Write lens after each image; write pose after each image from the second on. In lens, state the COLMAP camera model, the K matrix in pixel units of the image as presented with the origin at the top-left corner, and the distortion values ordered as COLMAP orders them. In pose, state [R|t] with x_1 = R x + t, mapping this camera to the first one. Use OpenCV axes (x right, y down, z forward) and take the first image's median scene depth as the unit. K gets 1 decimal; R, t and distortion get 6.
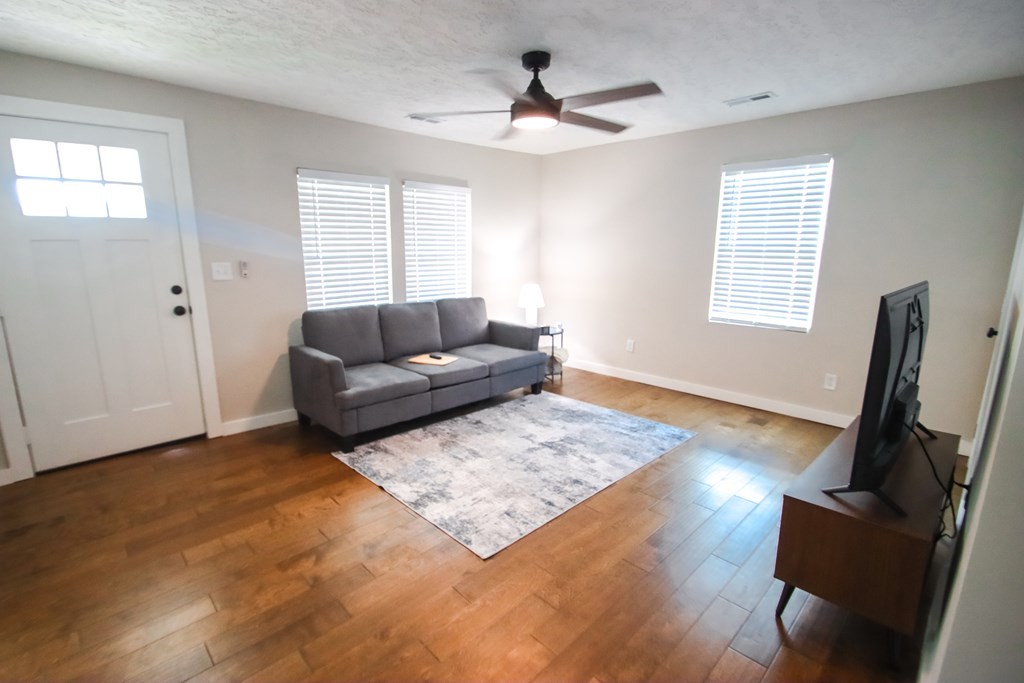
lens RADIAL K [[497.5, 0, 510.3], [0, 497.5, 346.5], [0, 0, 1]] dist [-0.013028, 0.000135]
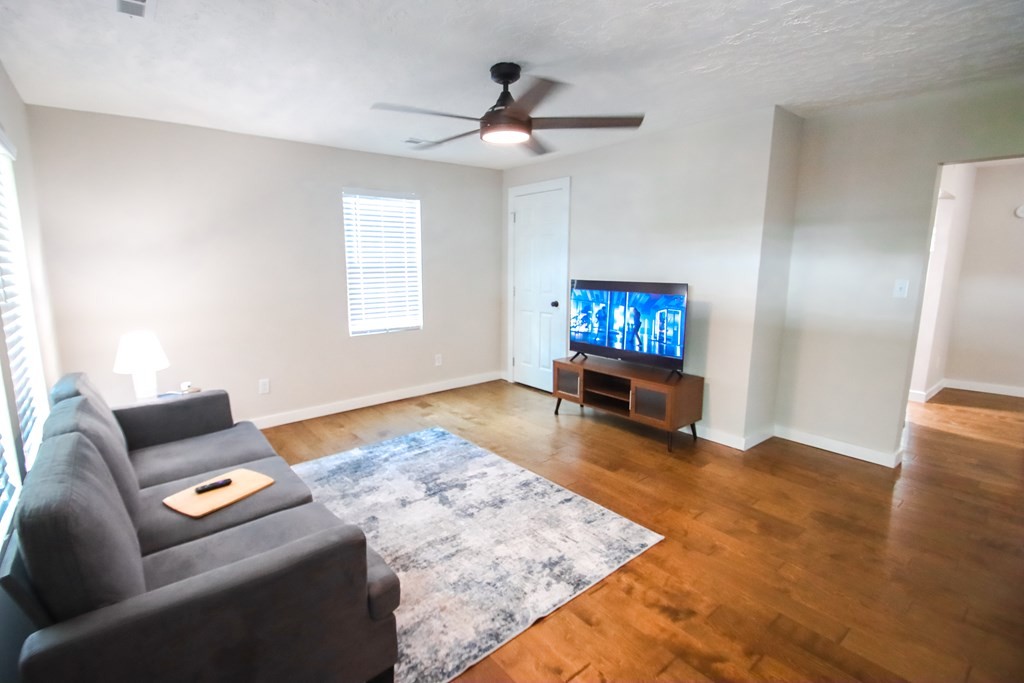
lens RADIAL K [[466.4, 0, 509.9], [0, 466.4, 337.2], [0, 0, 1]] dist [-0.004641, -0.010553]
pose [[0.076064, -0.167341, 0.982961, -0.681568], [0.205452, 0.967293, 0.148775, -0.161193], [-0.975707, 0.190635, 0.107956, 0.739223]]
